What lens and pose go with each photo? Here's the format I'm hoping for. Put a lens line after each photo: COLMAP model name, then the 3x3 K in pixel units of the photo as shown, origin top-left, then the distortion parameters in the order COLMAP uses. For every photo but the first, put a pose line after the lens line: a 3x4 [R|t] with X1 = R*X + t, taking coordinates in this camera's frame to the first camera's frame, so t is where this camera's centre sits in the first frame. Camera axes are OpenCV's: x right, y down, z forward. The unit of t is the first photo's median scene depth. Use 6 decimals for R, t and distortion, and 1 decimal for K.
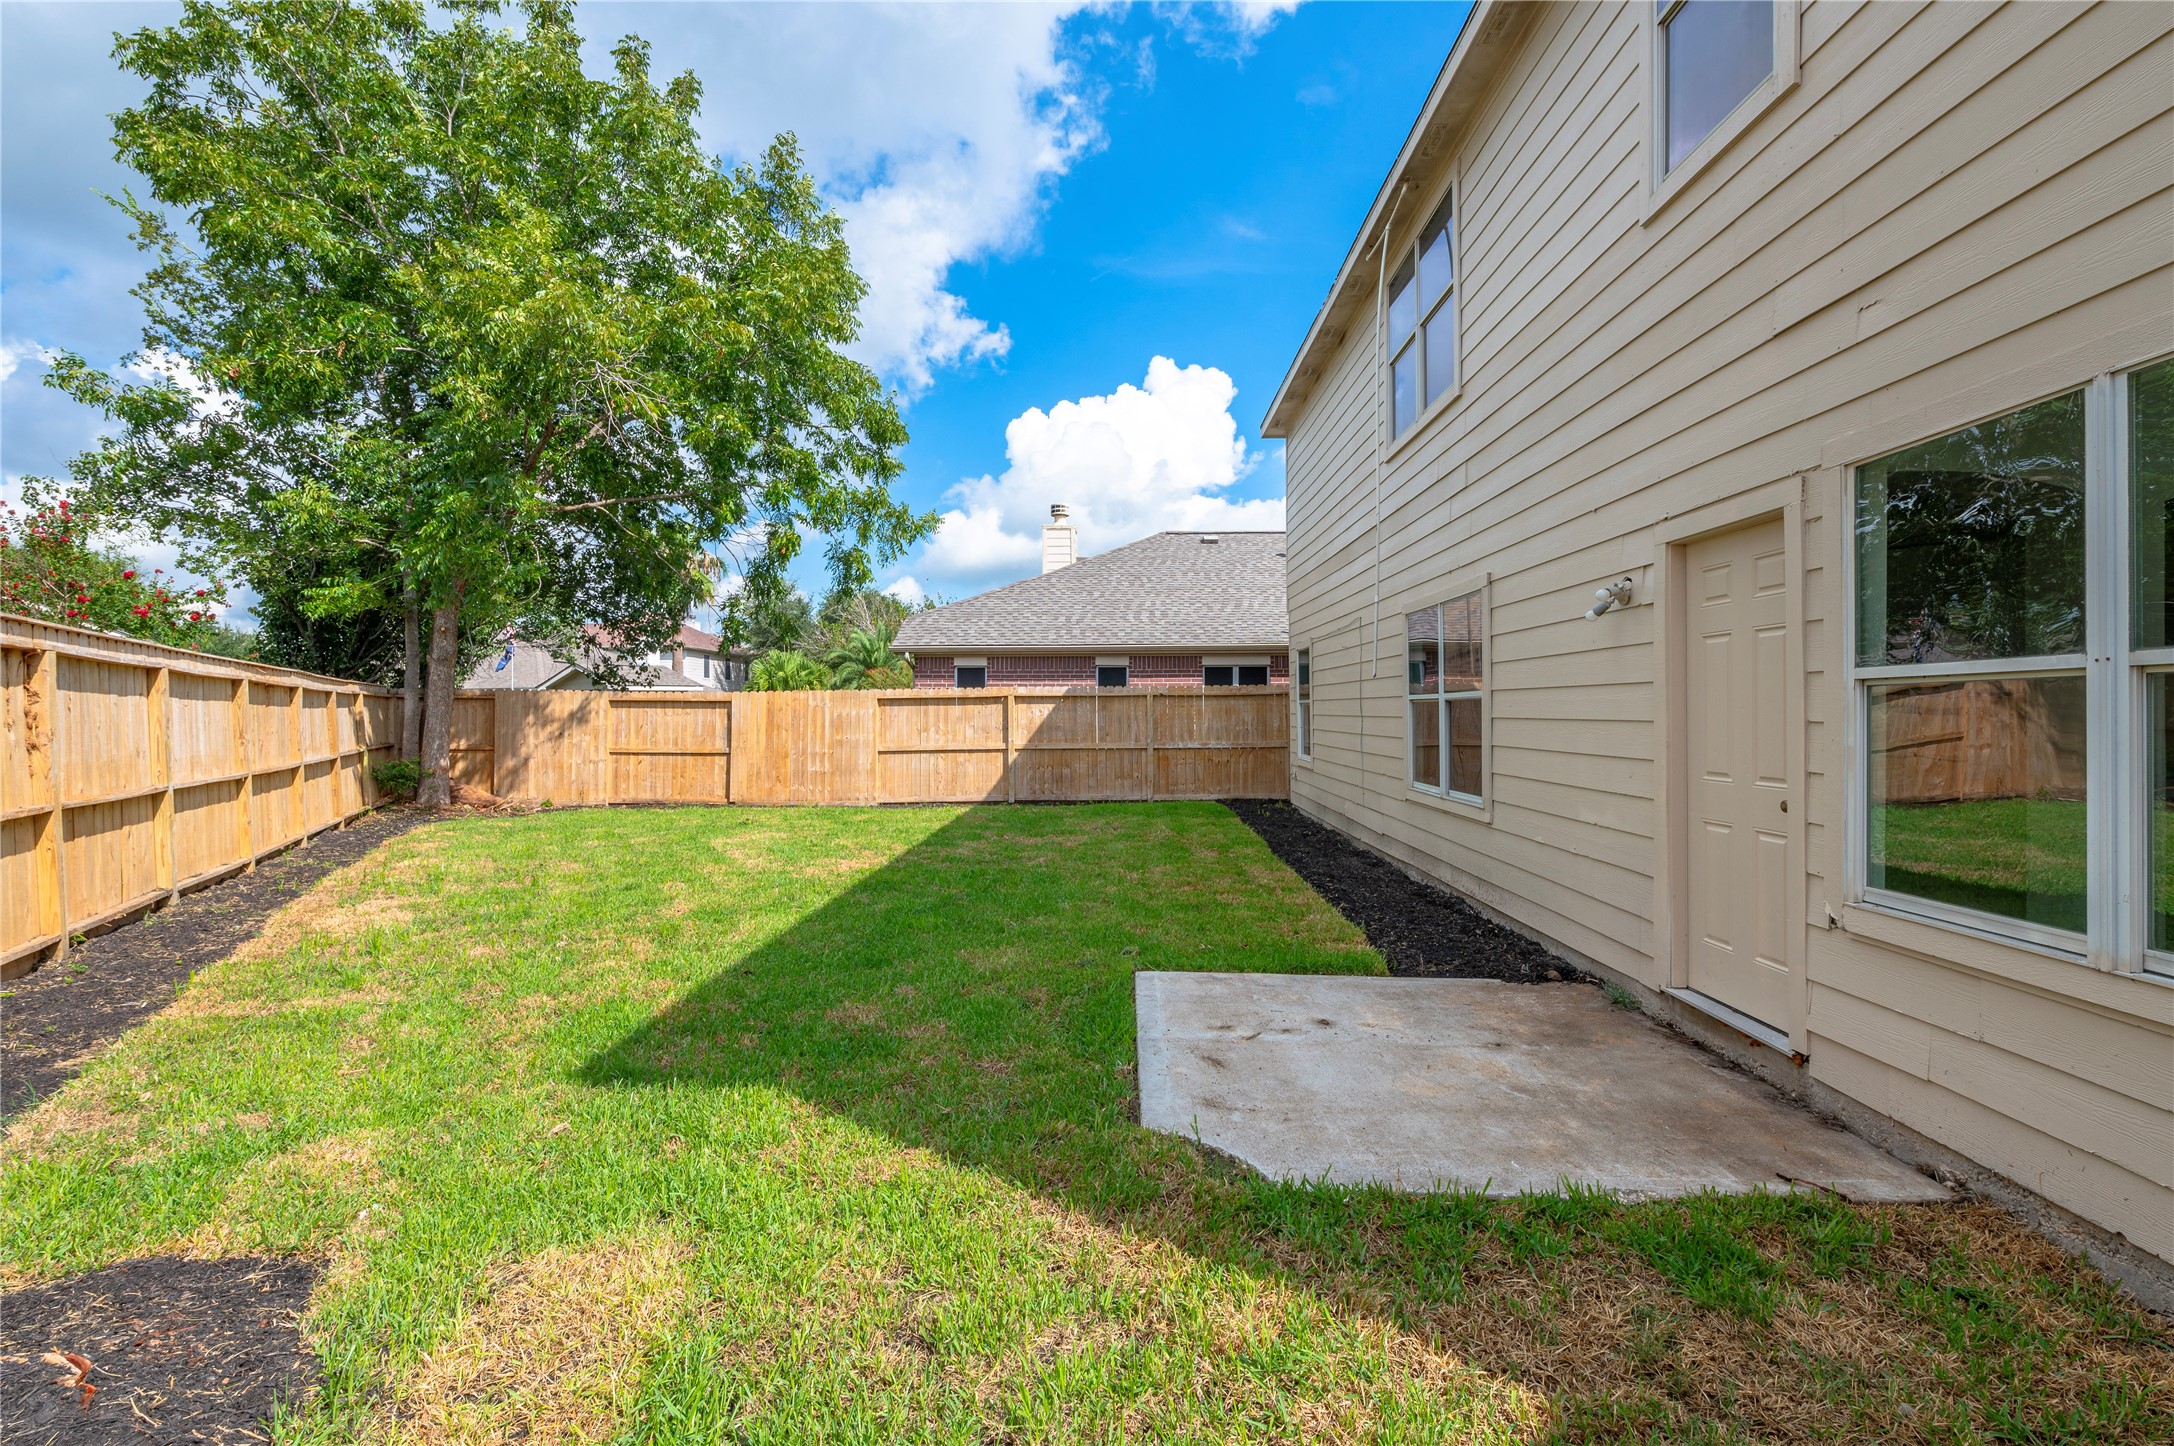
lens RADIAL K [[989.3, 0, 1092.1], [0, 989.3, 719.3], [0, 0, 1]] dist [-0.001790, -0.001129]
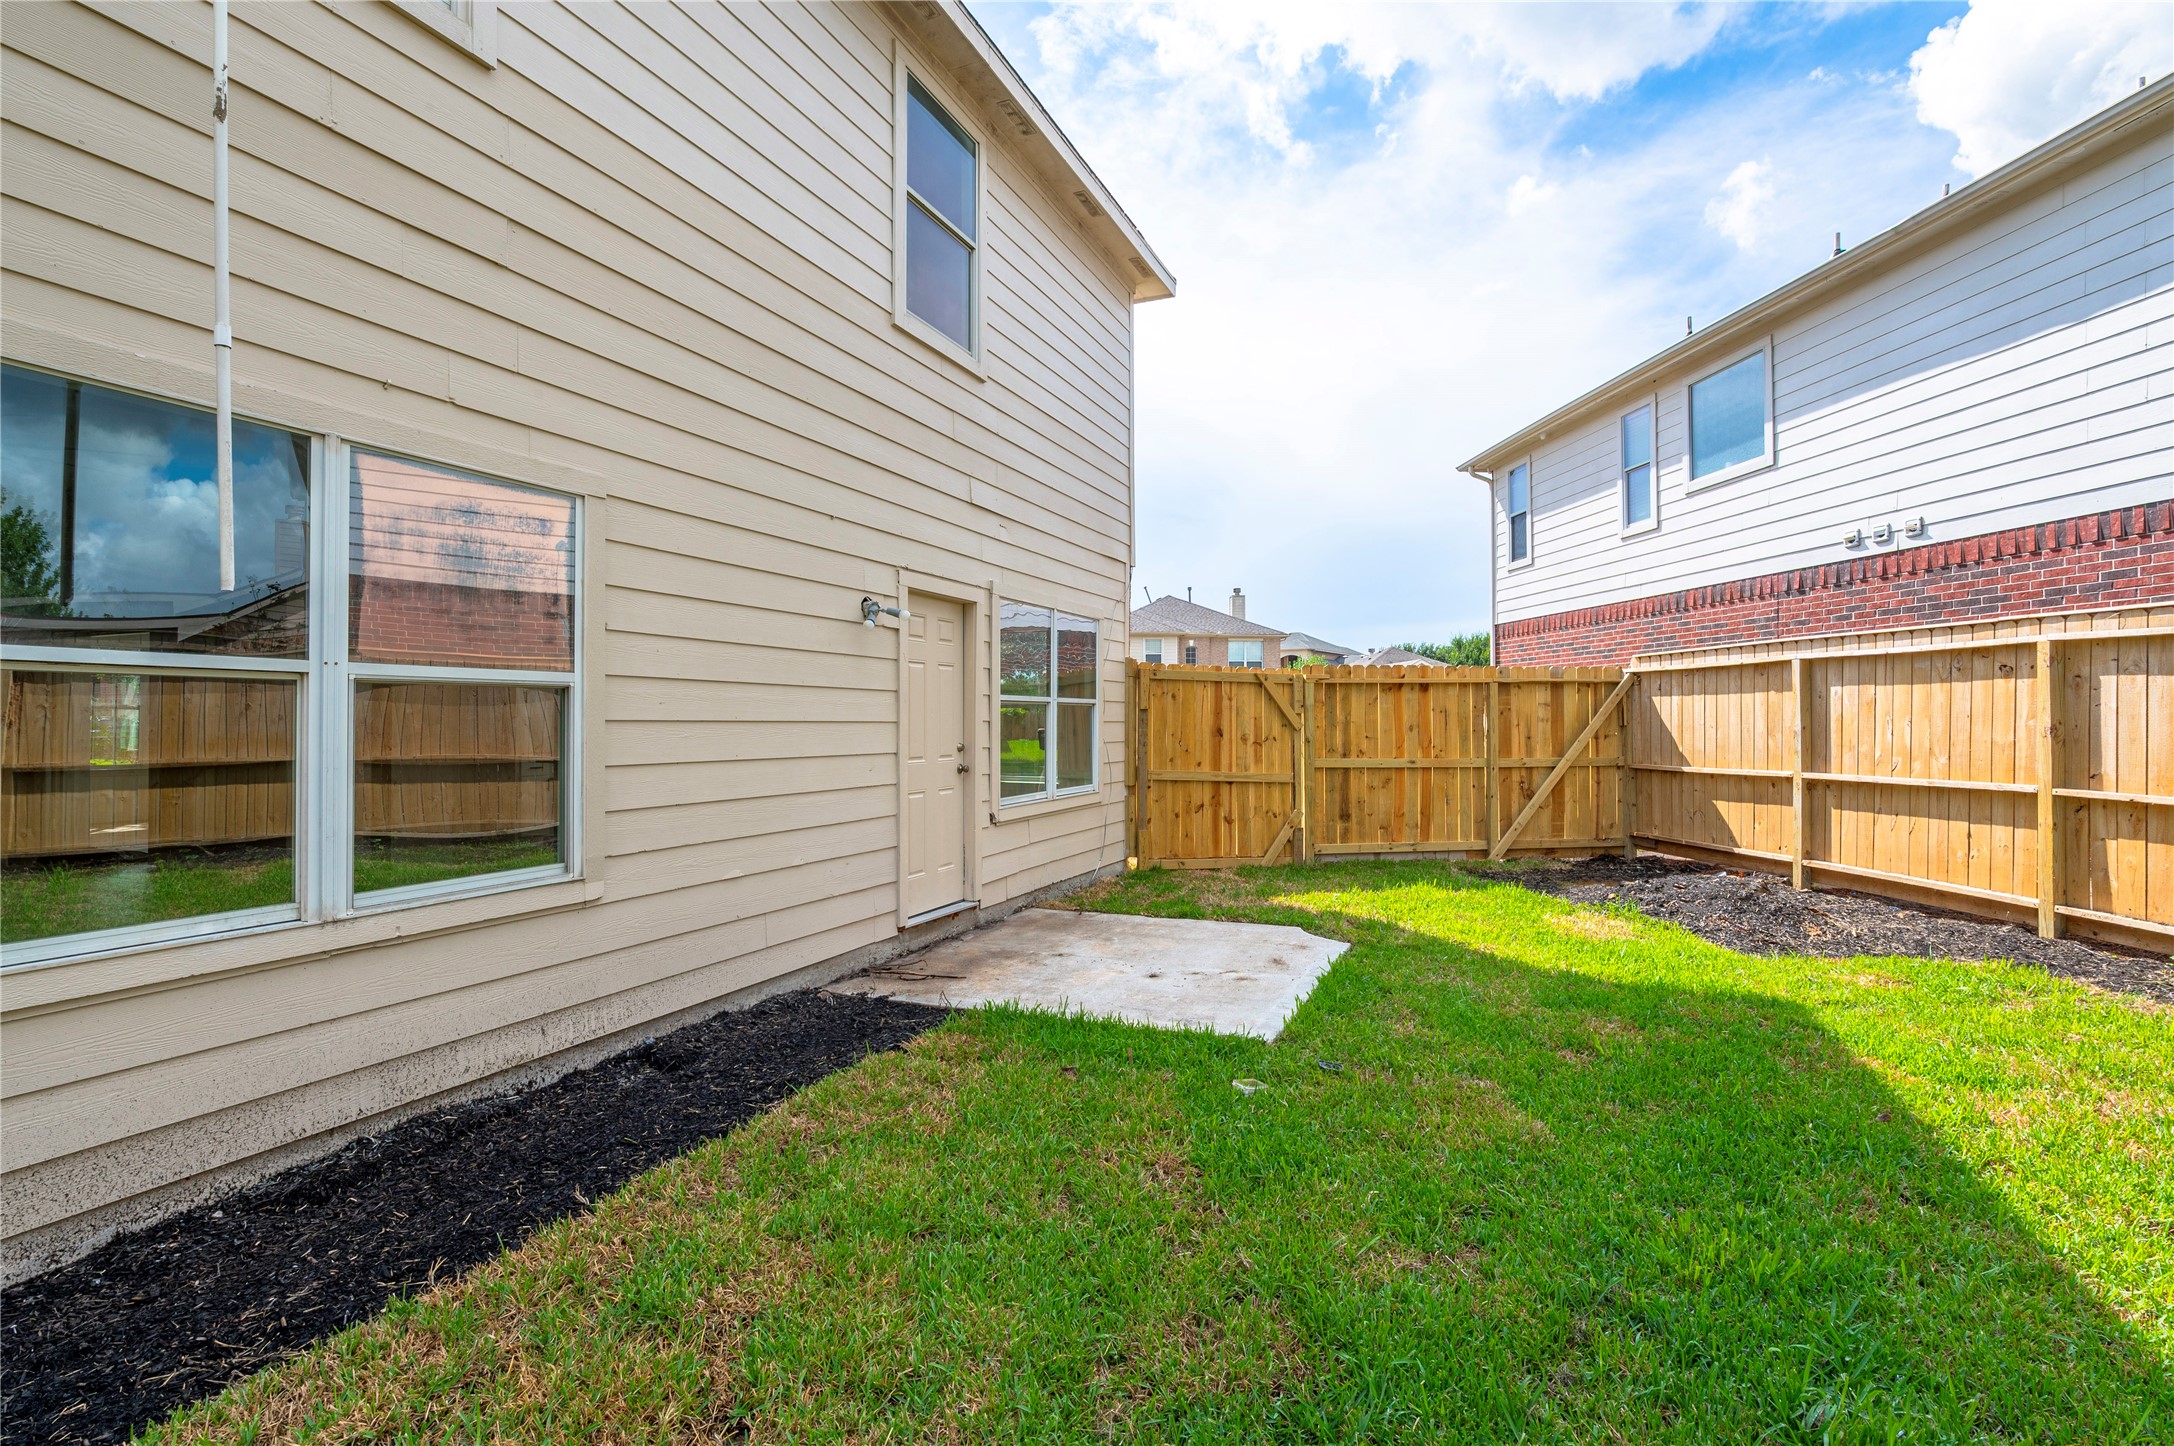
lens RADIAL K [[989.3, 0, 1092.1], [0, 989.3, 719.3], [0, 0, 1]] dist [-0.001790, -0.001129]
pose [[-0.927897, 0.006091, 0.372788, -0.137298], [0.007895, 0.999963, 0.003314, -0.003311], [-0.372754, 0.006018, -0.927911, 2.078544]]
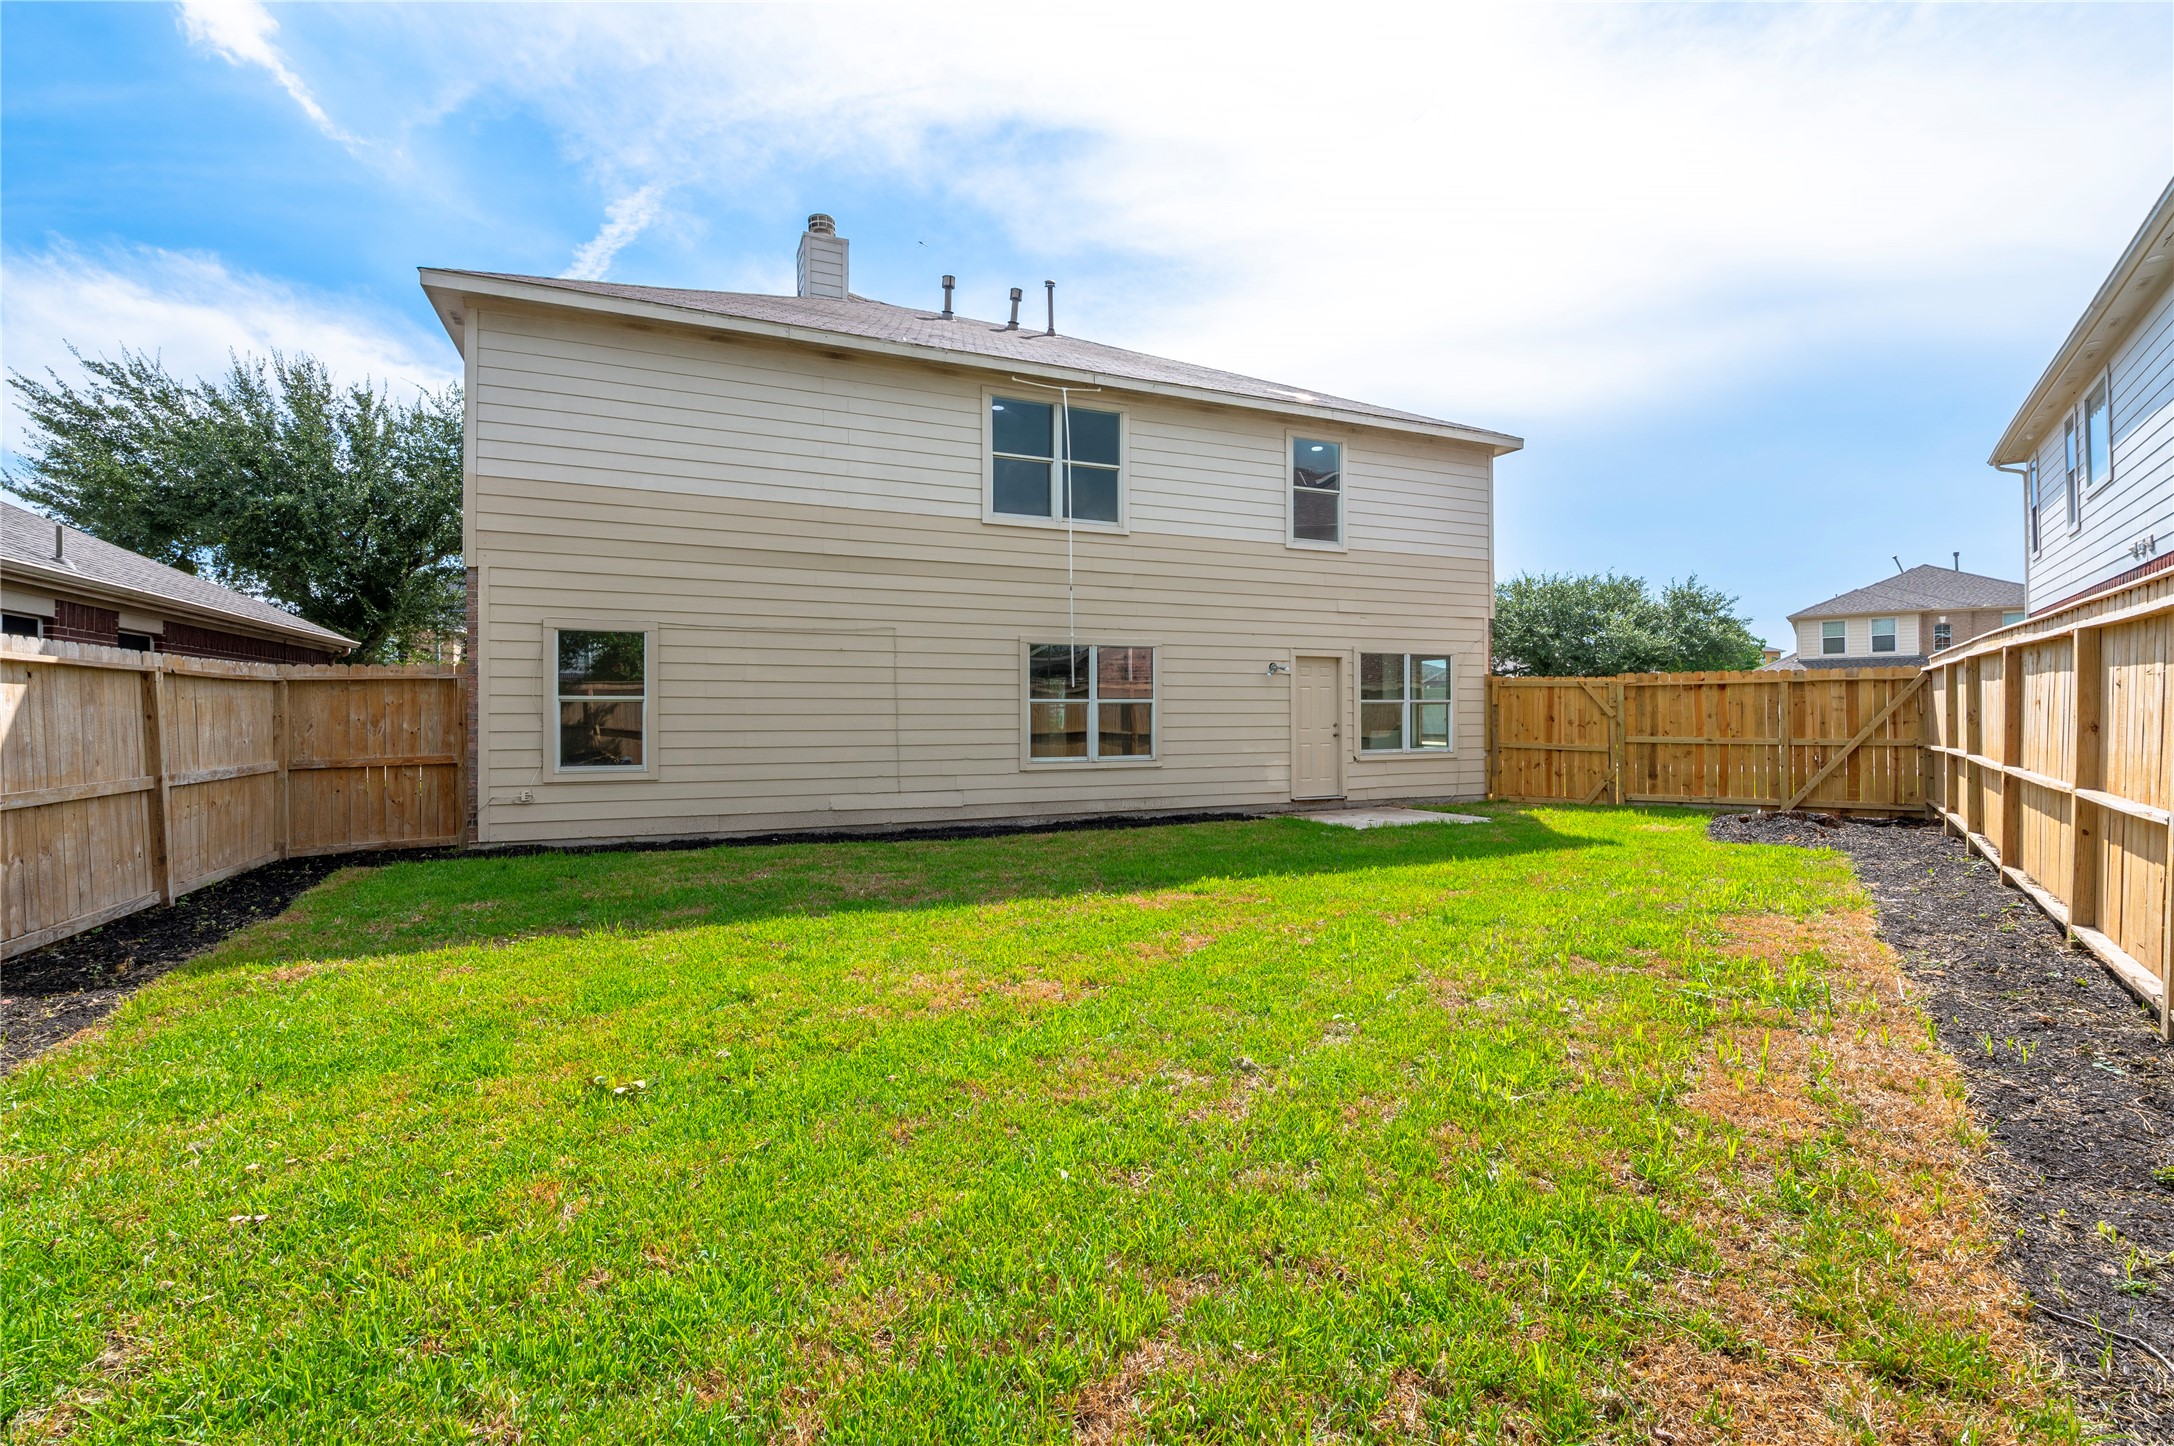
lens RADIAL K [[989.3, 0, 1092.1], [0, 989.3, 719.3], [0, 0, 1]] dist [-0.001790, -0.001129]
pose [[-0.429449, 0.000883, 0.903091, -1.917980], [0.012955, 0.999903, 0.005182, -0.001913], [-0.902998, 0.013925, -0.429419, 2.848895]]
